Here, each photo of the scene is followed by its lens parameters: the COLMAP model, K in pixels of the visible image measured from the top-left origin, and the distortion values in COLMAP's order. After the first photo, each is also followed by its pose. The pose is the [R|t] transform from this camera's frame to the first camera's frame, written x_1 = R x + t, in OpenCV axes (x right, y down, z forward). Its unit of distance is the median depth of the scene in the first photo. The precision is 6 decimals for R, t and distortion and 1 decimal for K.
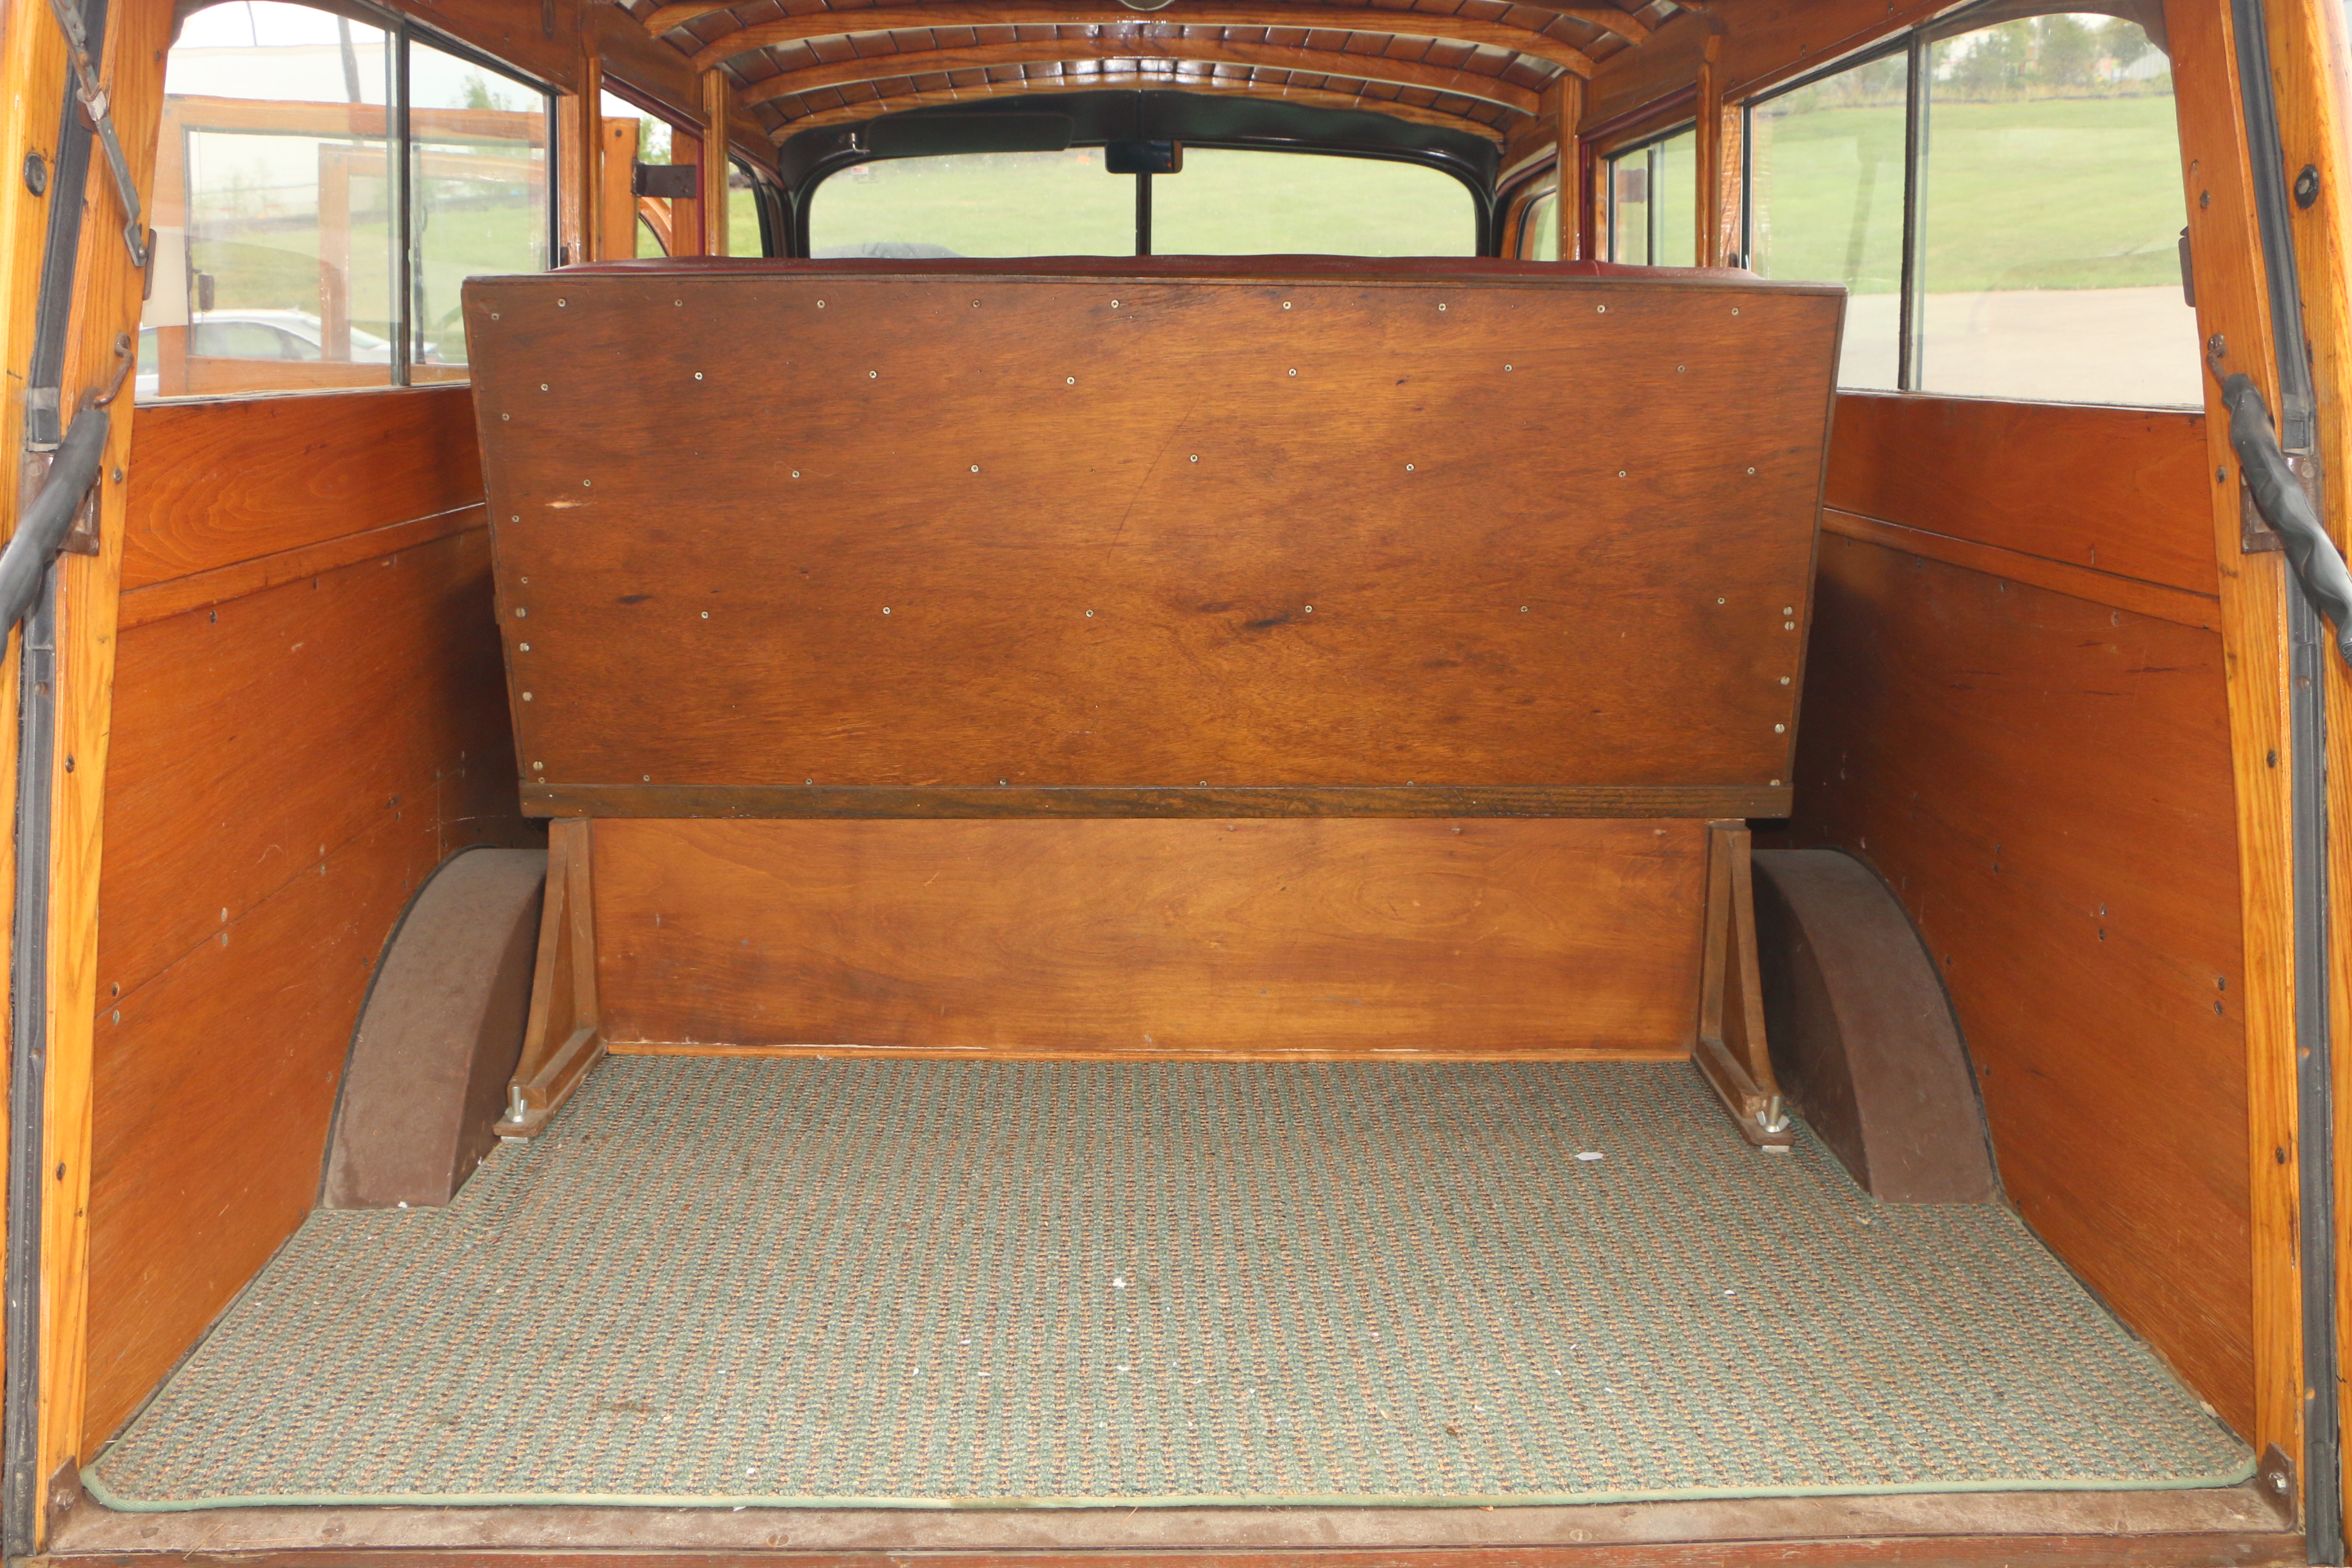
lens RADIAL K [[2136.5, 0, 1176.0], [0, 2136.5, 784.0], [0, 0, 1]] dist [-0.158834, 0.202188]
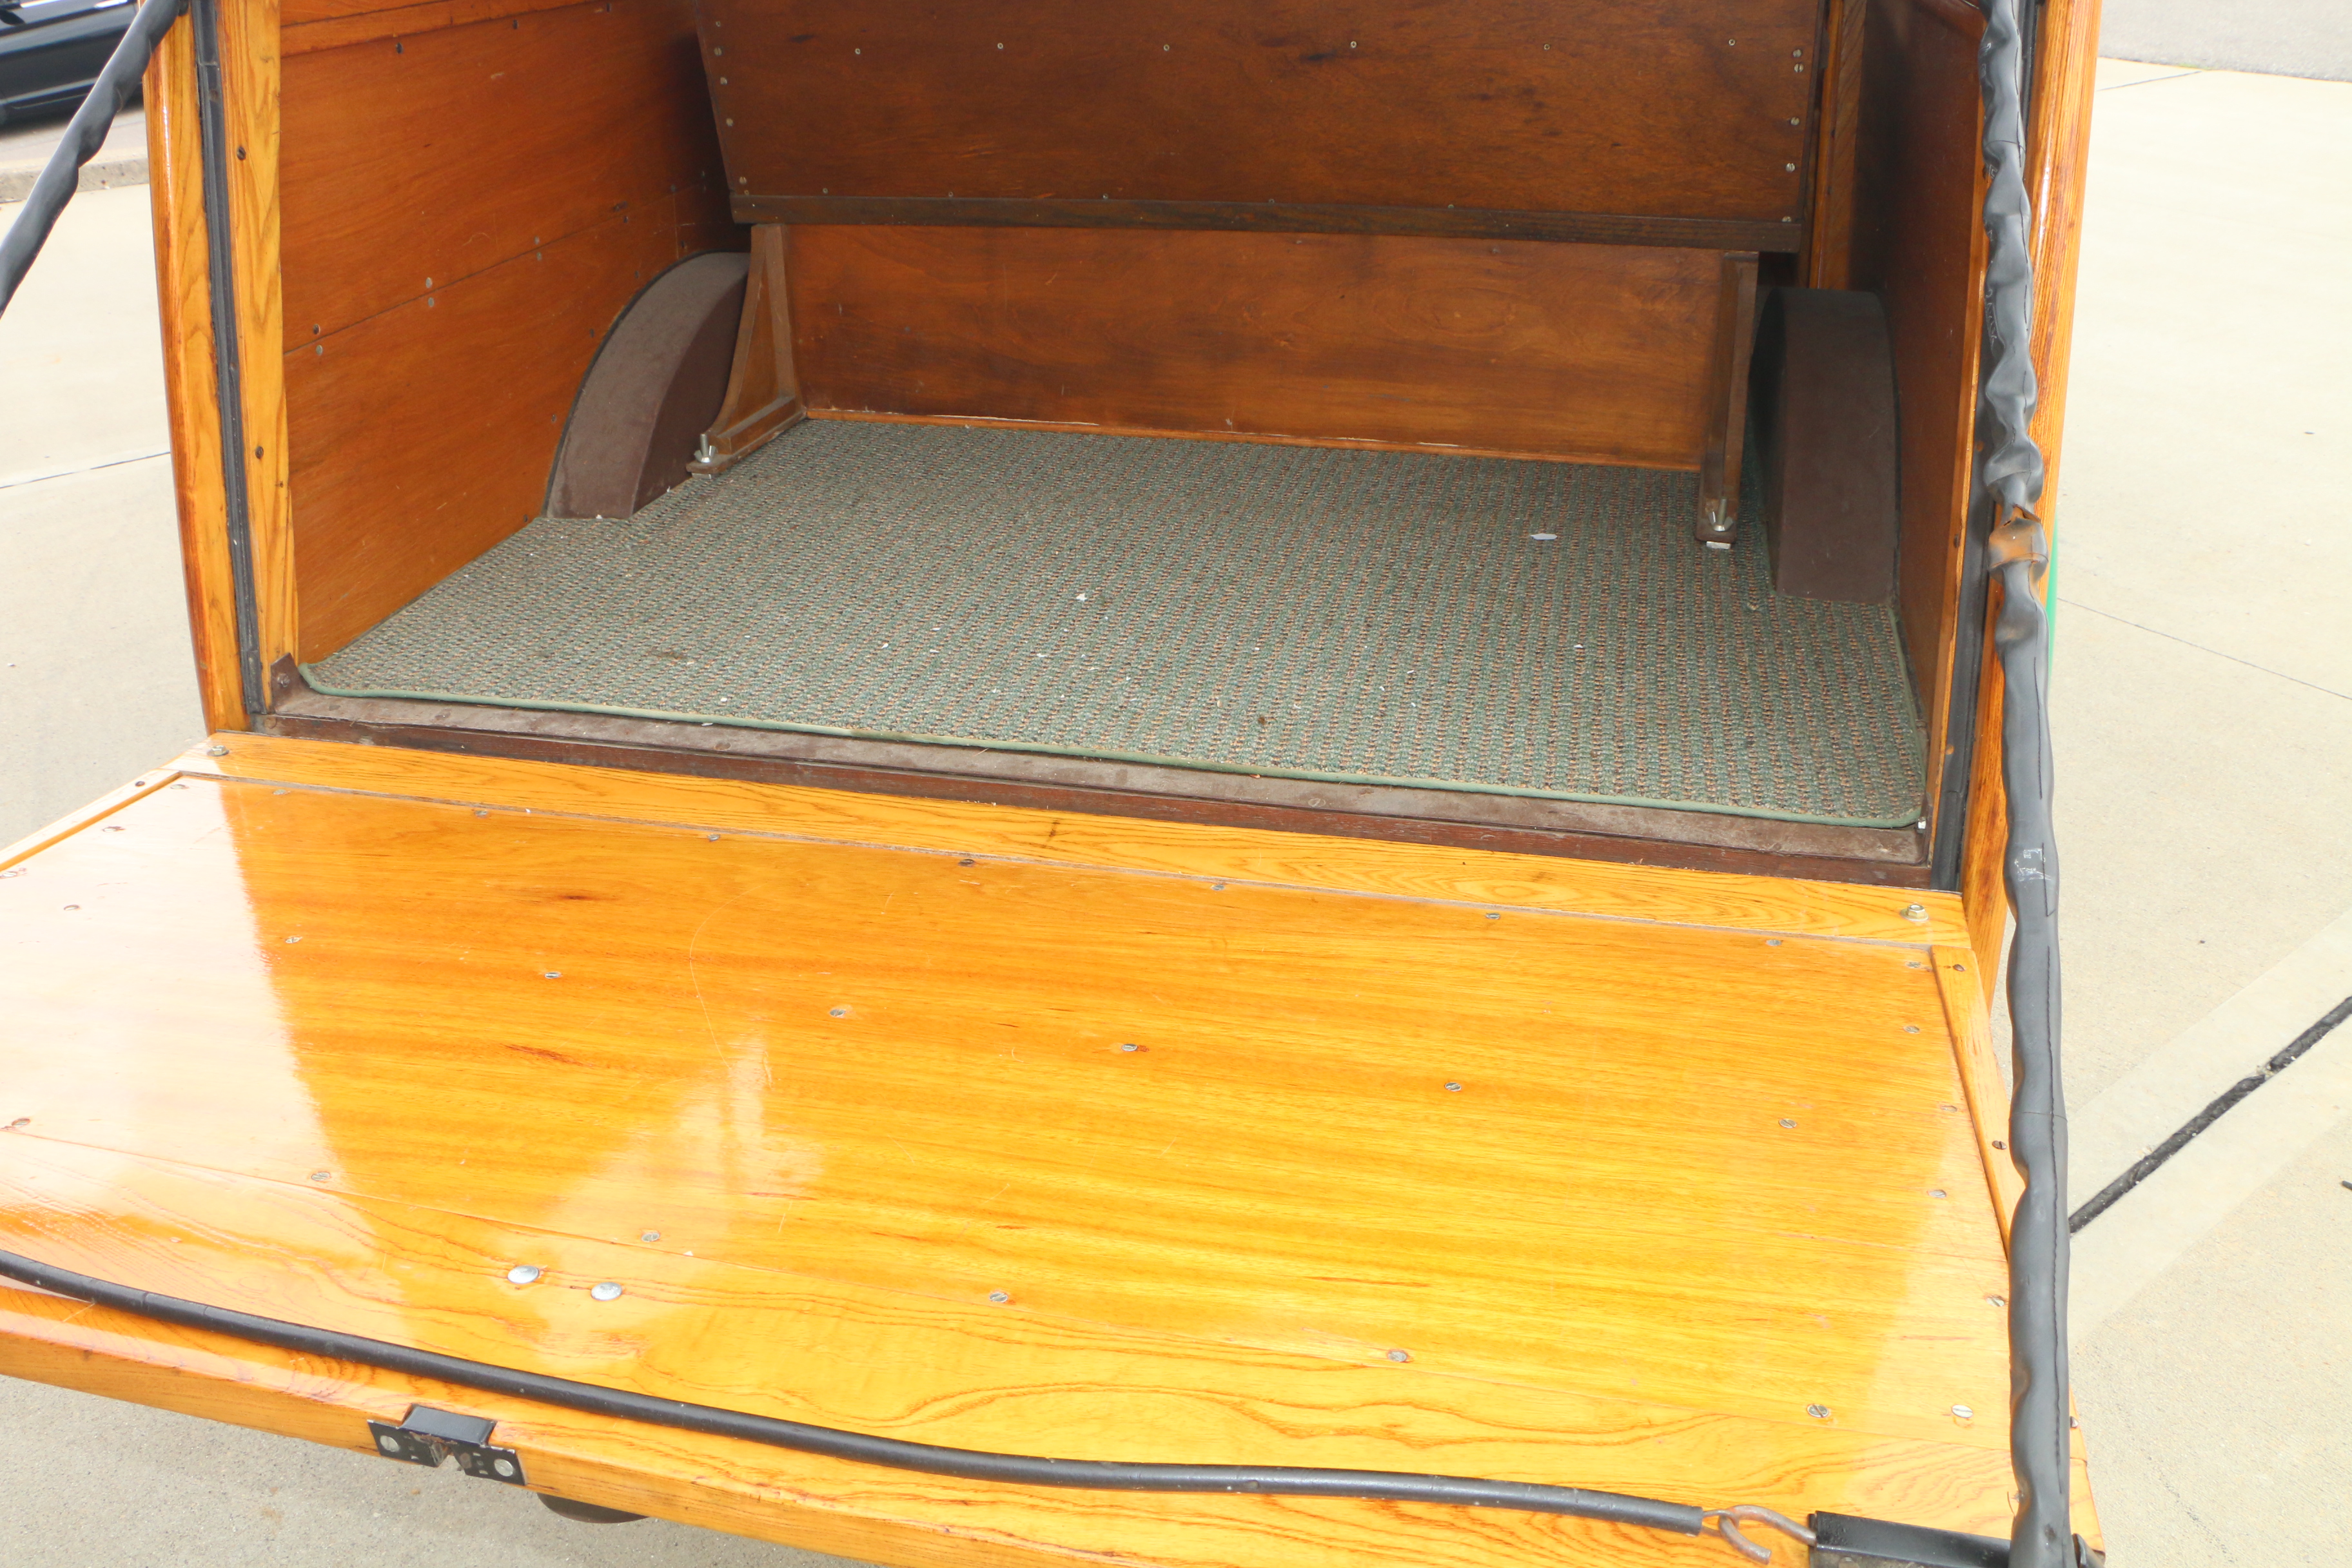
lens RADIAL K [[1917.9, 0, 1176.0], [0, 1917.9, 784.0], [0, 0, 1]] dist [-0.194883, 0.168972]
pose [[0.965569, 0.094918, -0.242214, 0.288804], [-0.027342, 0.962933, 0.268352, 0.037727], [0.258707, -0.252490, 0.932373, -0.047854]]
